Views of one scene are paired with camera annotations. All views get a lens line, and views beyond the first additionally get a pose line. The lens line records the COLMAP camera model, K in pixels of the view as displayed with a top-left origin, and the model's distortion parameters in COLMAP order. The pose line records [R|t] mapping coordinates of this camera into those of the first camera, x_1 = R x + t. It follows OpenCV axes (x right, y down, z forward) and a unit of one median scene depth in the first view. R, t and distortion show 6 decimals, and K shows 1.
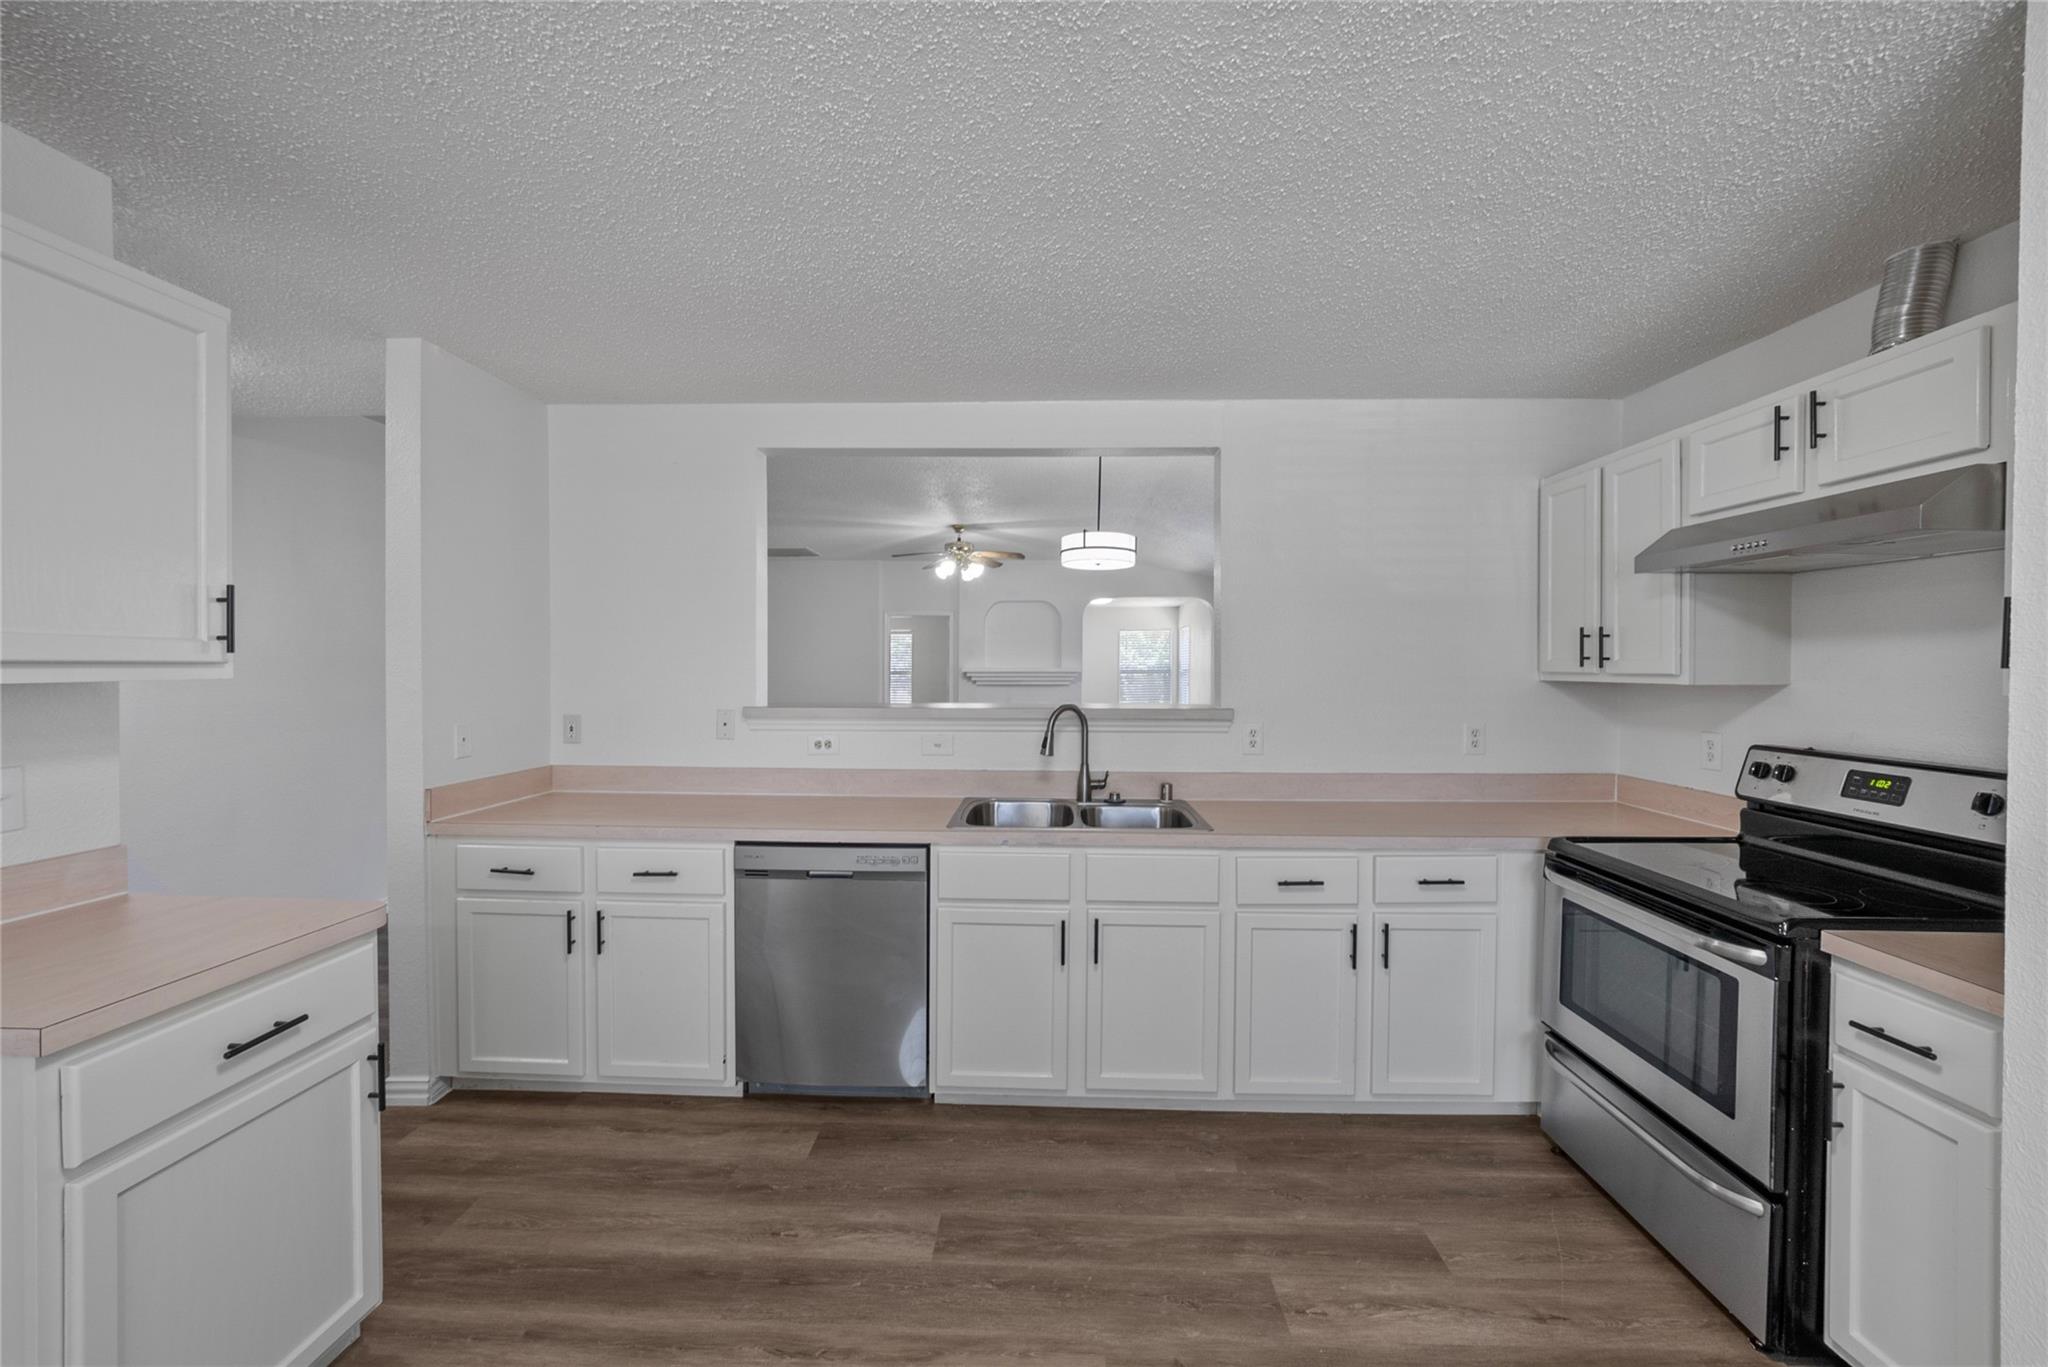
lens RADIAL K [[782.6, 0, 1032.9], [0, 782.6, 676.8], [0, 0, 1]] dist [-0.017693, 0.000161]
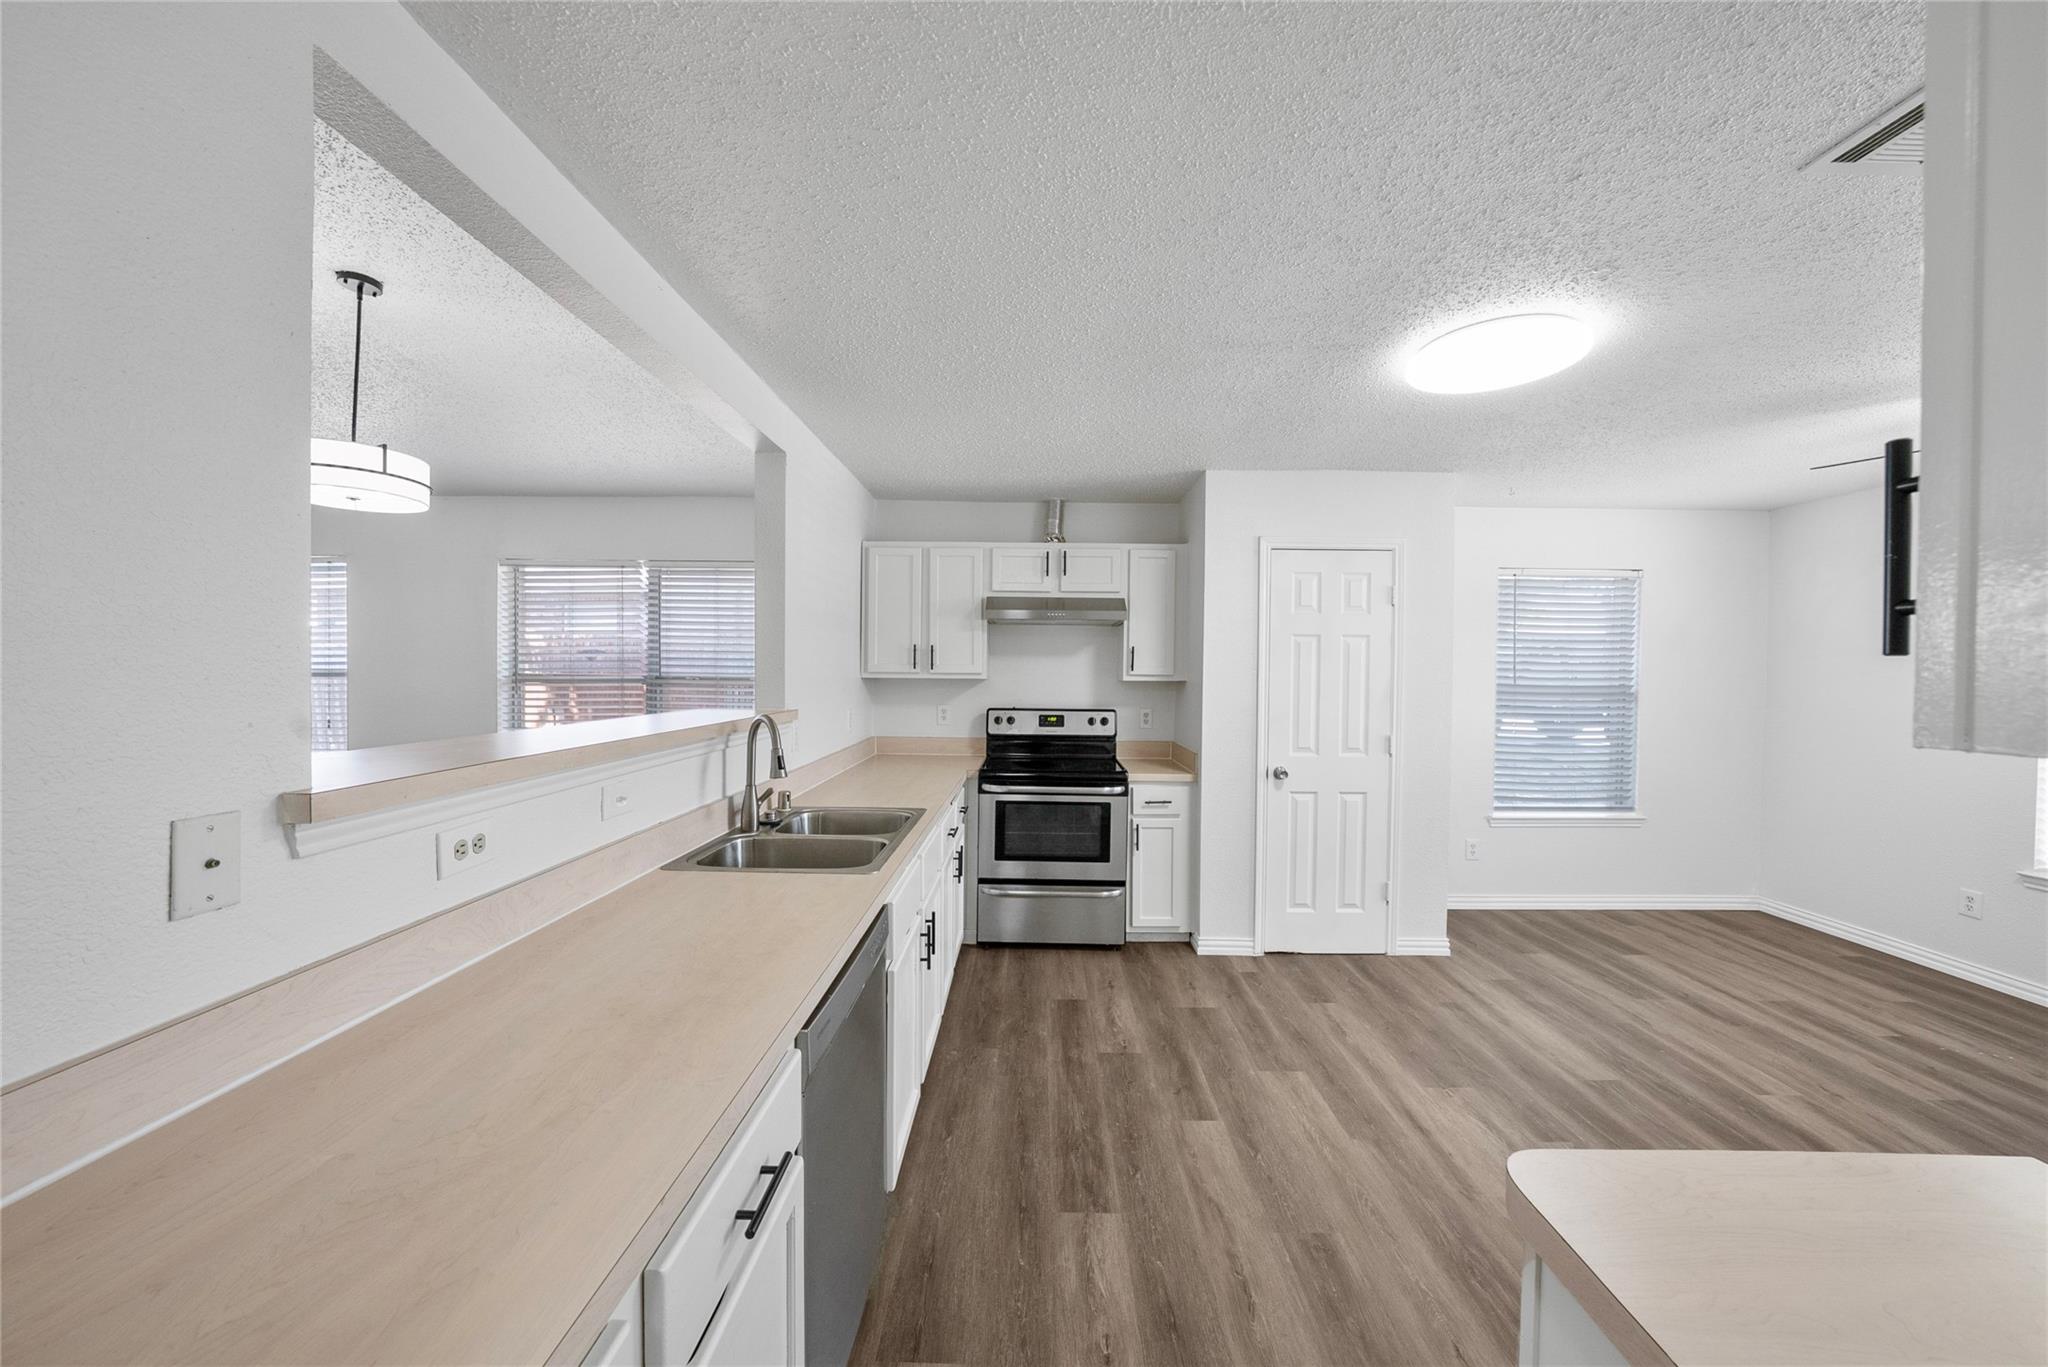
lens RADIAL K [[709.3, 0, 1024.0], [0, 709.3, 683.5], [0, 0, 1]] dist [-0.019999, -0.000037]
pose [[-0.015035, -0.022826, 0.999626, -0.855468], [0.006182, 0.999718, 0.022921, -0.016797], [-0.999868, 0.006524, -0.014890, 0.885251]]
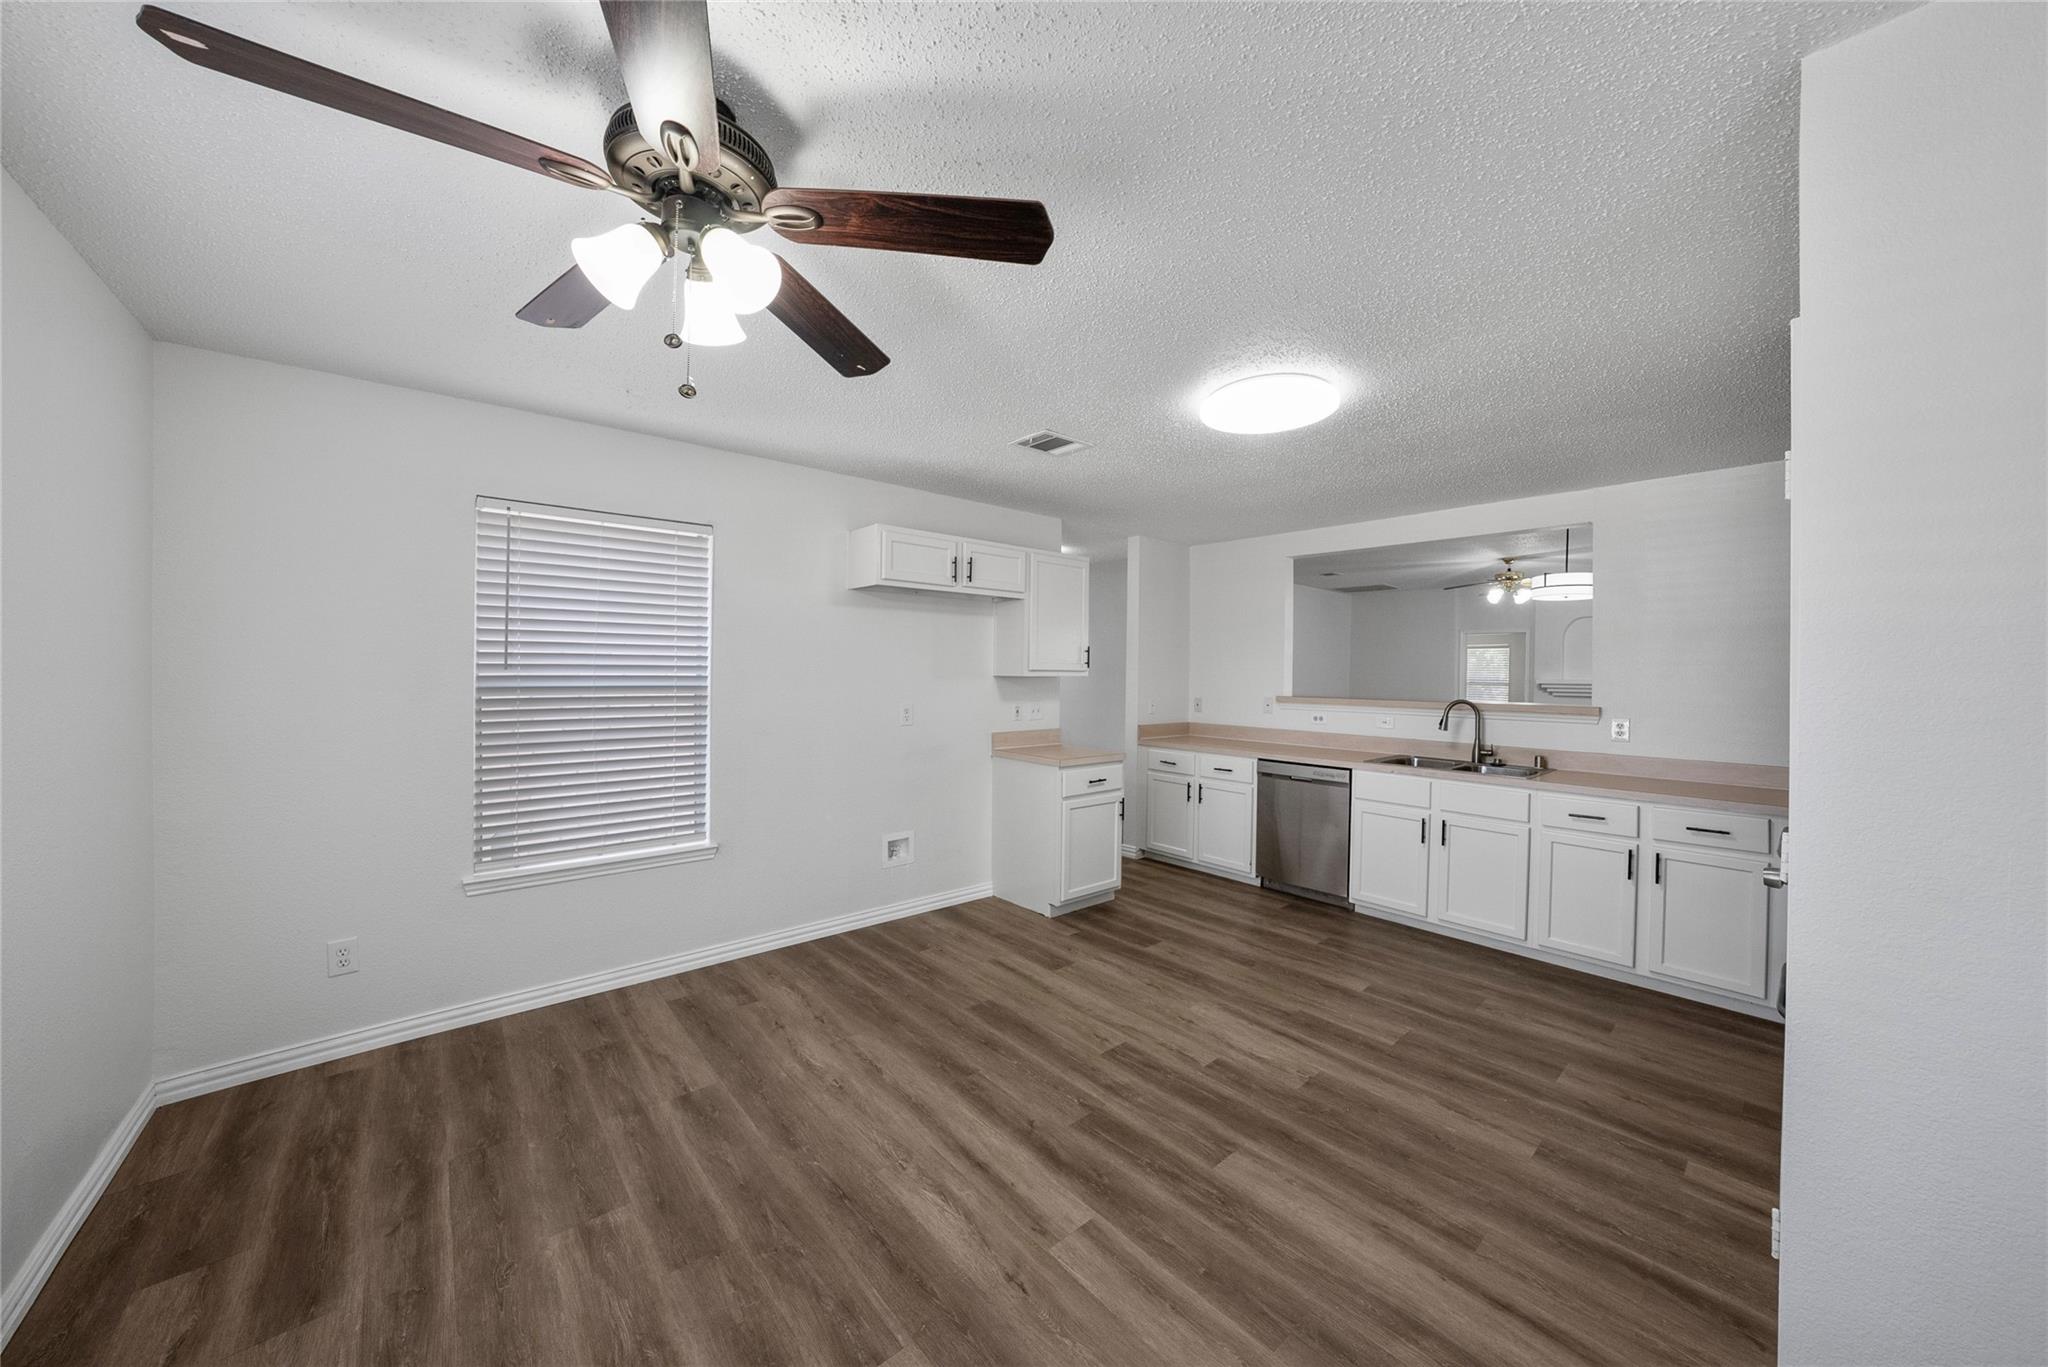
lens RADIAL K [[709.3, 0, 1024.0], [0, 709.3, 683.5], [0, 0, 1]] dist [-0.019999, -0.000037]
pose [[0.673017, 0.016162, -0.739450, 0.602142], [-0.020069, 0.999792, 0.003586, 0.018447], [0.739354, 0.012427, 0.673202, -0.747259]]
